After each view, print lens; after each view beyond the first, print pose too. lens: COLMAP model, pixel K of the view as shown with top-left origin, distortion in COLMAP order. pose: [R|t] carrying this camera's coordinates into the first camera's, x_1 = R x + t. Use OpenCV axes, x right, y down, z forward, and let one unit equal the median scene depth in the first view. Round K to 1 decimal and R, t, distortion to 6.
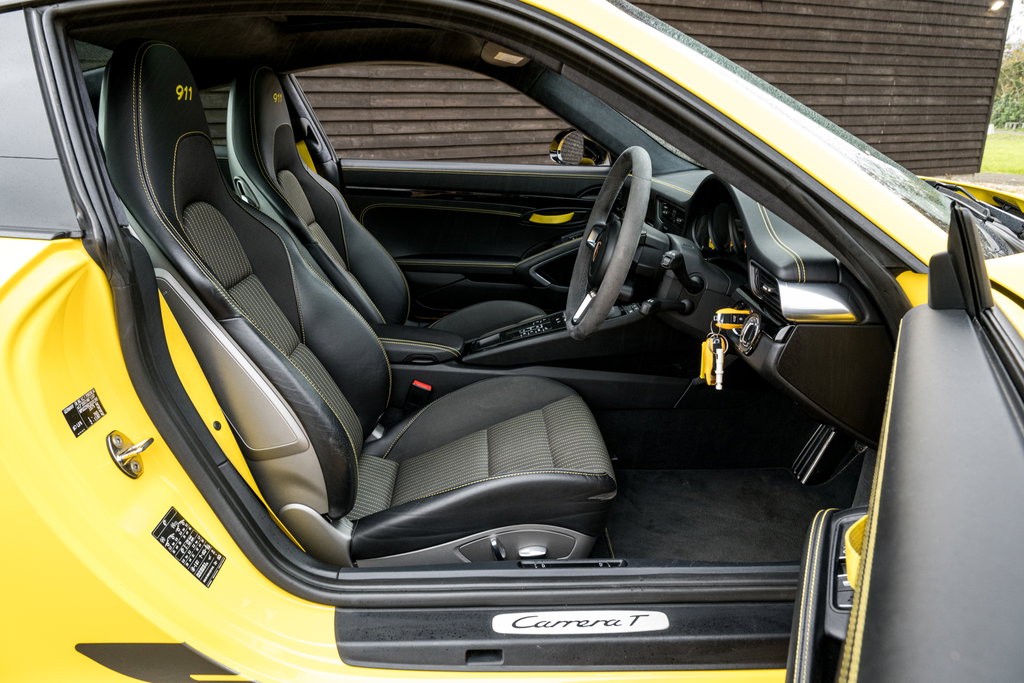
lens RADIAL K [[722.4, 0, 512.9], [0, 722.4, 292.9], [0, 0, 1]] dist [-0.004315, -0.002135]
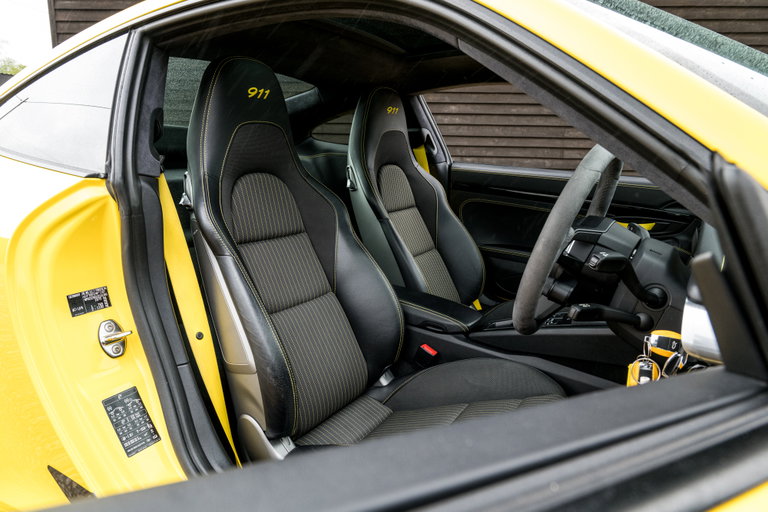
lens RADIAL K [[541.8, 0, 384.7], [0, 541.8, 219.5], [0, 0, 1]] dist [-0.004315, -0.002135]
pose [[0.850024, 0.105621, -0.516046, 0.305950], [-0.160724, 0.984978, -0.063143, -0.012280], [0.501625, 0.136614, 0.854230, 0.264551]]
